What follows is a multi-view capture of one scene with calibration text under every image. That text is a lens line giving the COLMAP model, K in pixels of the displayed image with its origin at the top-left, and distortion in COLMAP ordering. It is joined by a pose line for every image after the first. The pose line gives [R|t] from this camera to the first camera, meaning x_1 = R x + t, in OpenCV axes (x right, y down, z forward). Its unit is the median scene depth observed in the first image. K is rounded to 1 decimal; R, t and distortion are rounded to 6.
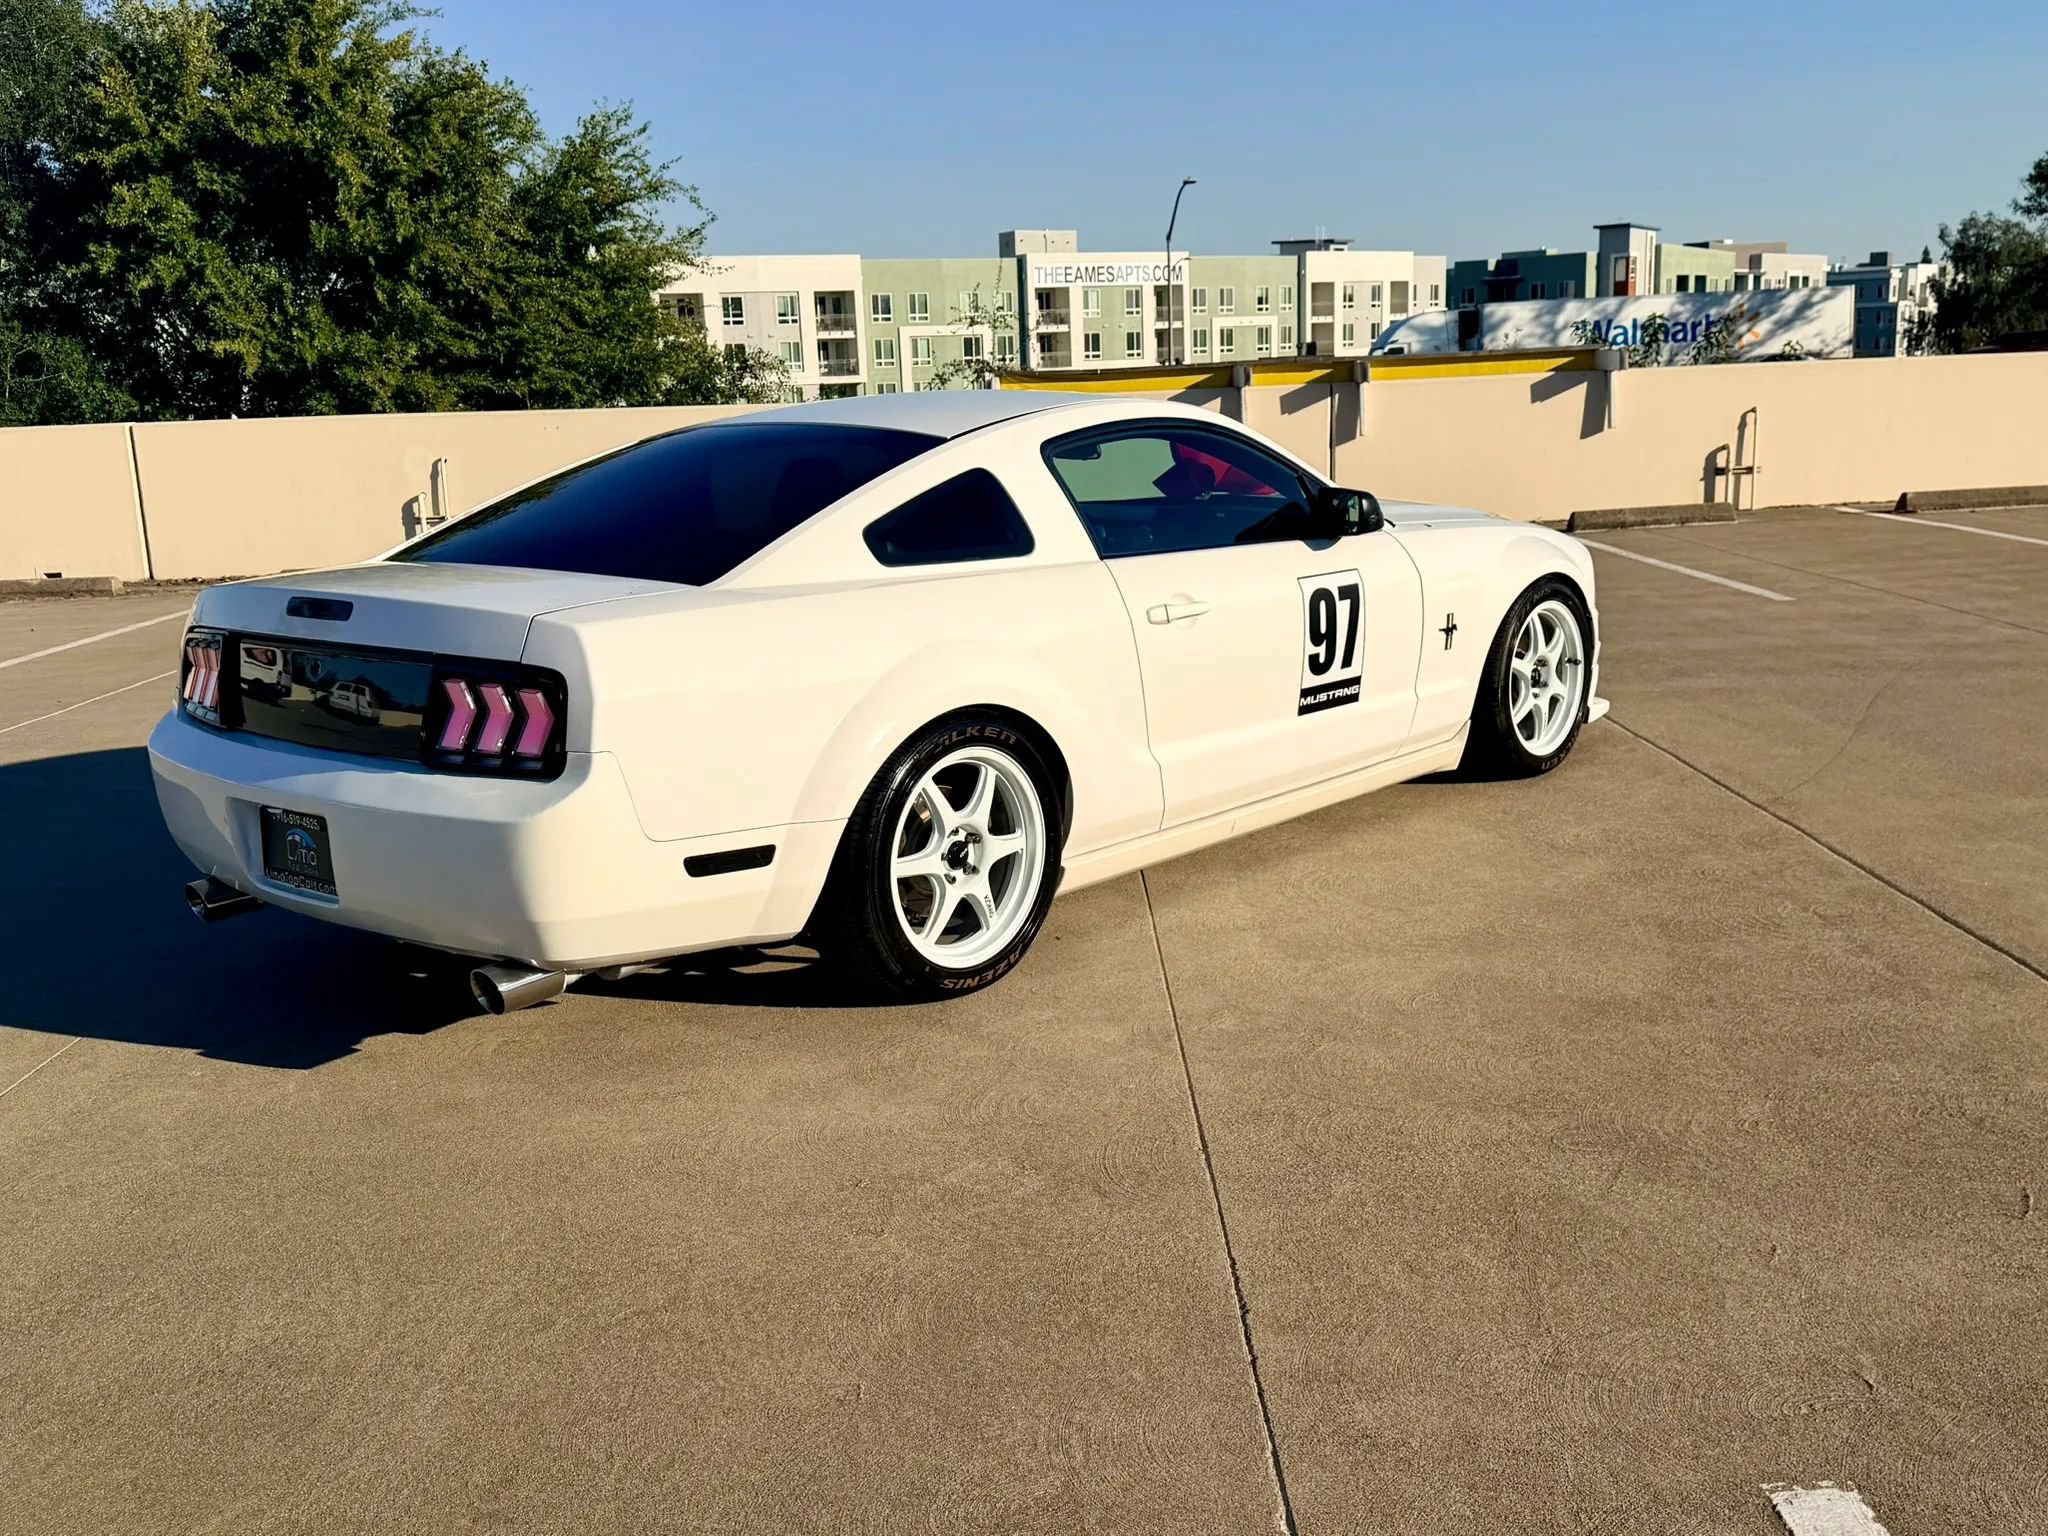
lens RADIAL K [[1851.7, 0, 1031.2], [0, 1851.7, 766.4], [0, 0, 1]] dist [0.193859, -0.414285]
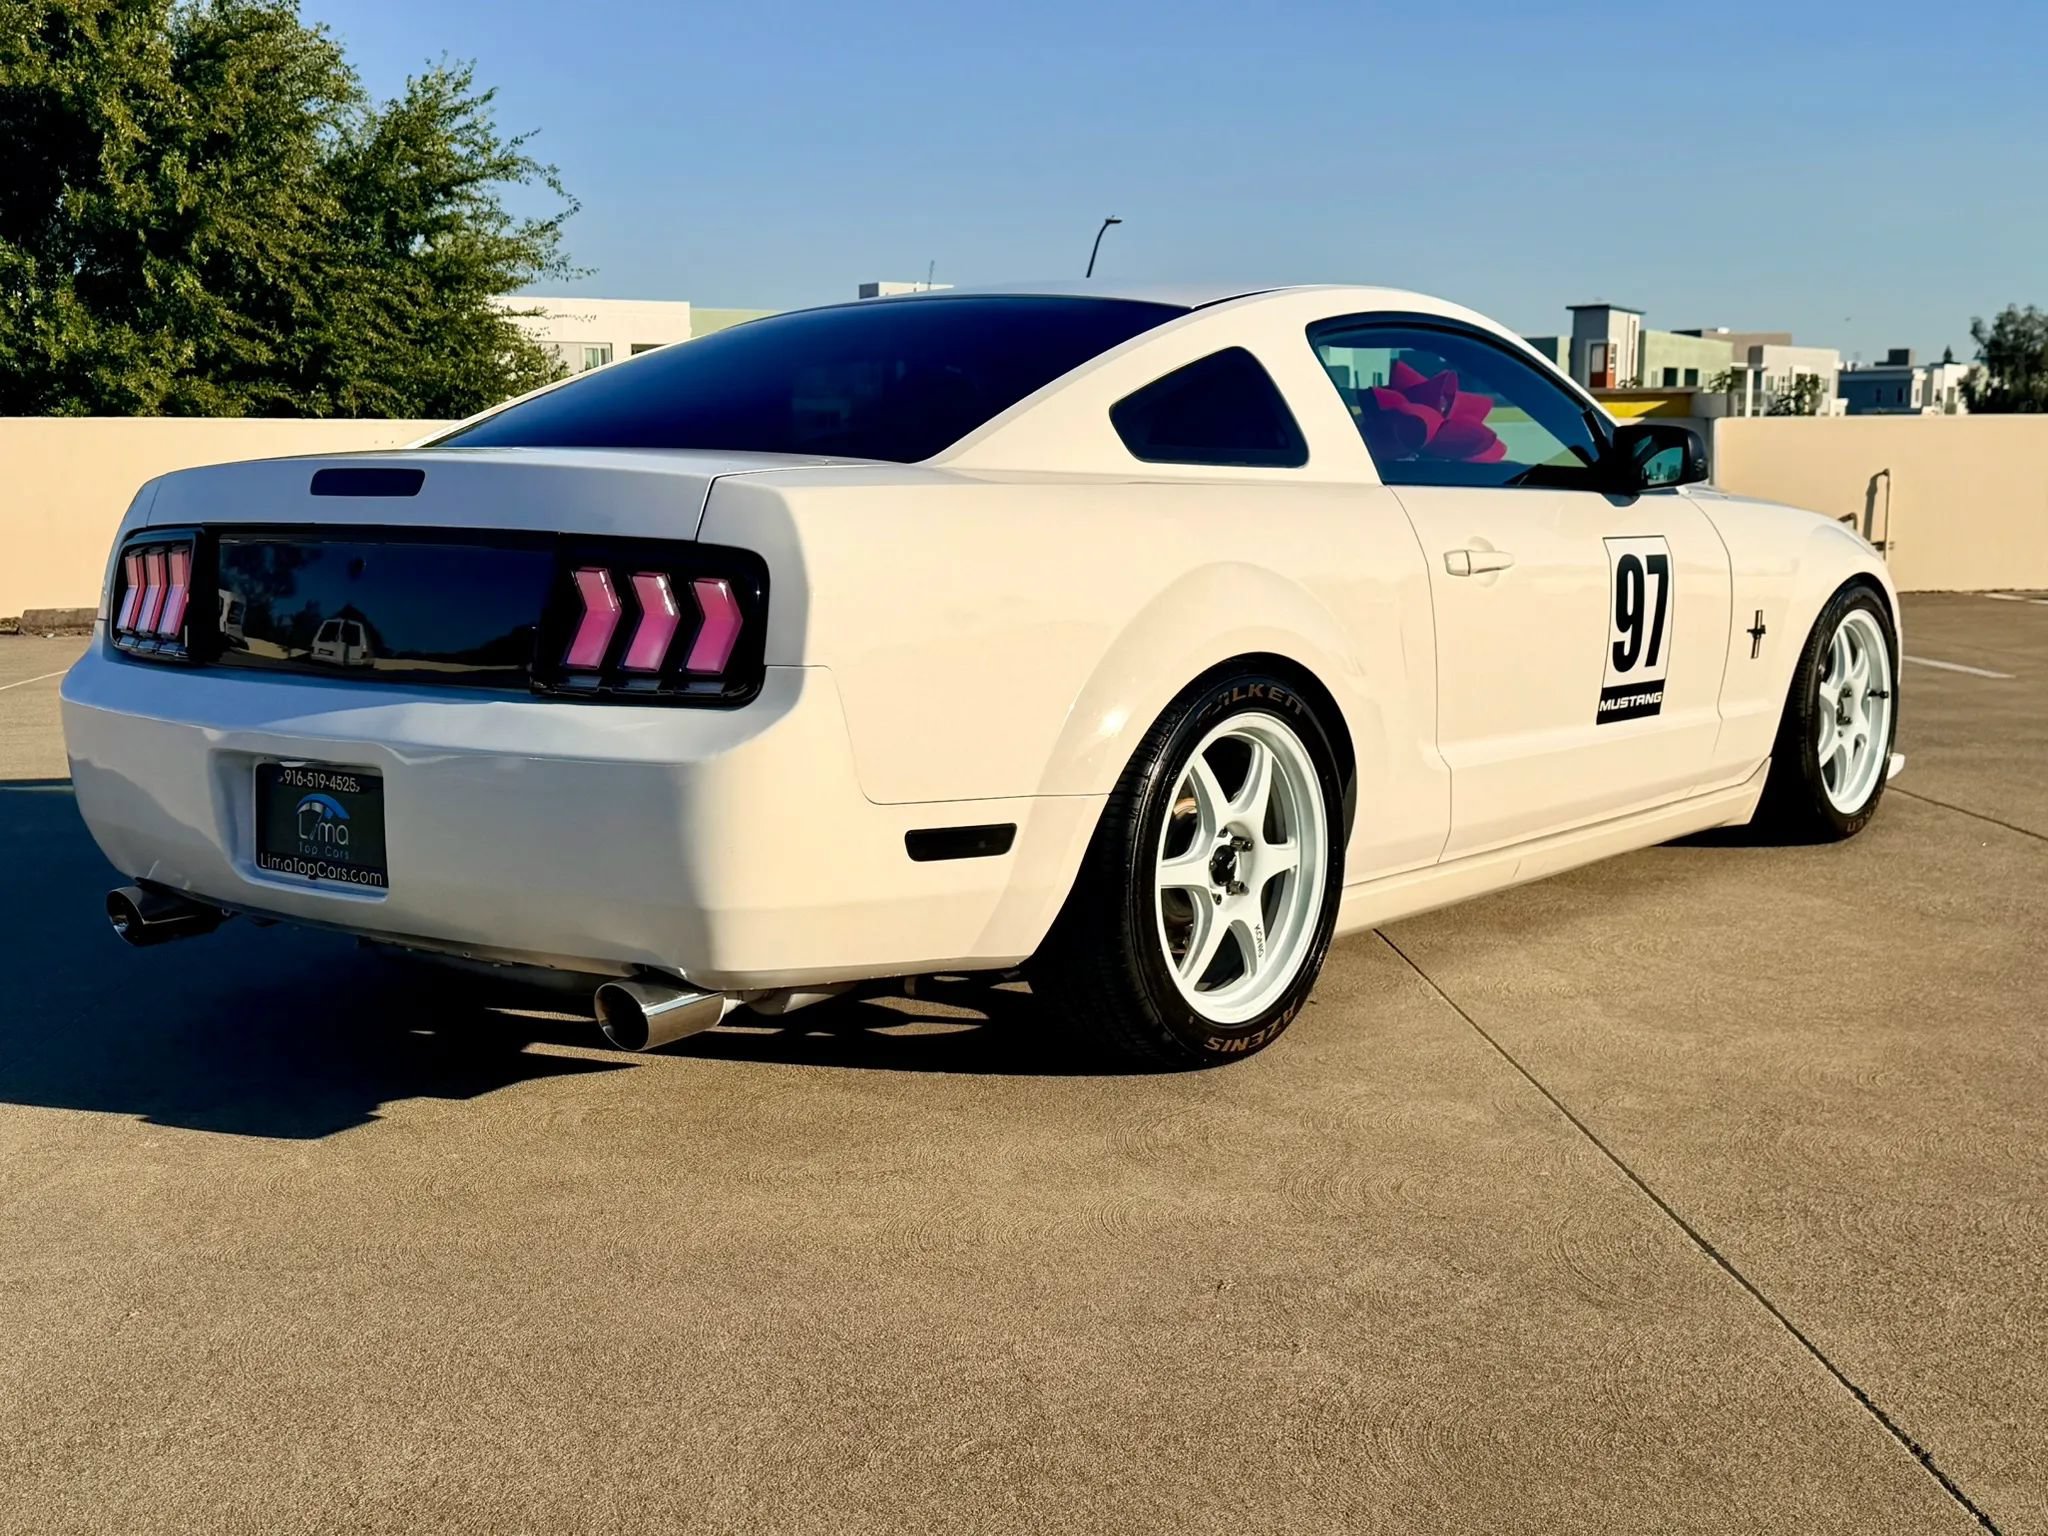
lens RADIAL K [[2294.8, 0, 1024.0], [0, 2294.8, 768.0], [0, 0, 1]] dist [0.189902, -0.413908]
pose [[0.997815, 0.026655, 0.060452, -0.149132], [-0.022179, 0.997045, -0.073548, 0.067318], [-0.062234, 0.072046, 0.995458, 0.103362]]
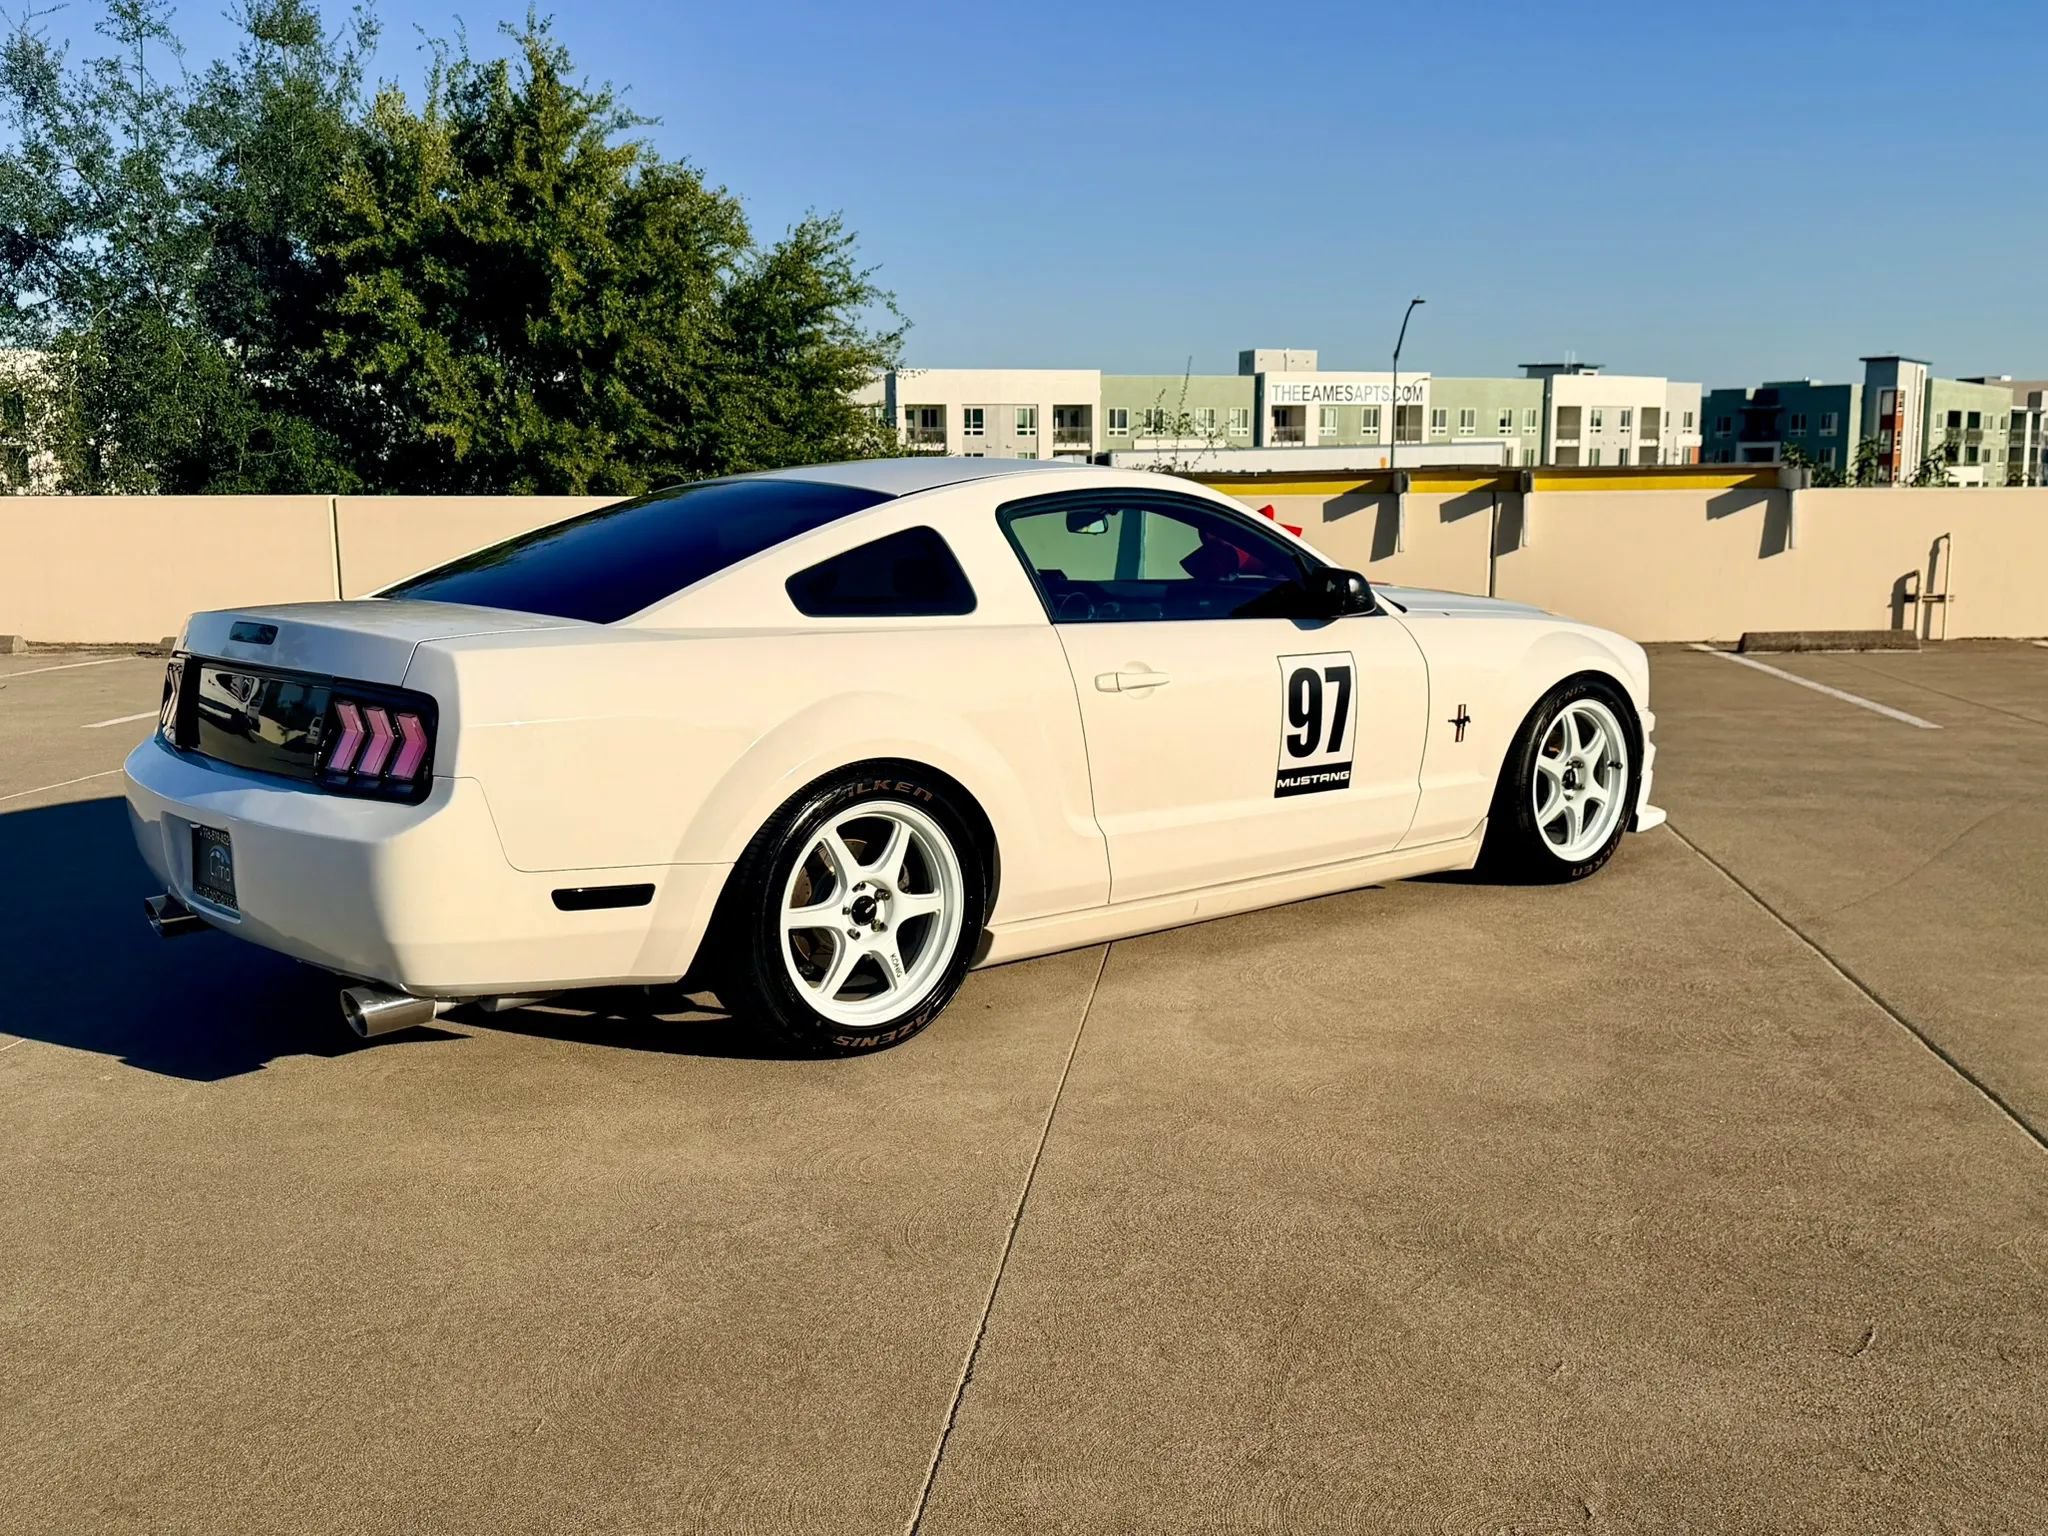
lens RADIAL K [[1851.7, 0, 1031.2], [0, 1851.7, 766.4], [0, 0, 1]] dist [0.193859, -0.414285]
pose [[0.991867, 0.049273, -0.117357, 0.139570], [-0.056004, 0.996928, -0.054758, 0.017854], [0.114298, 0.060886, 0.991579, 0.024546]]
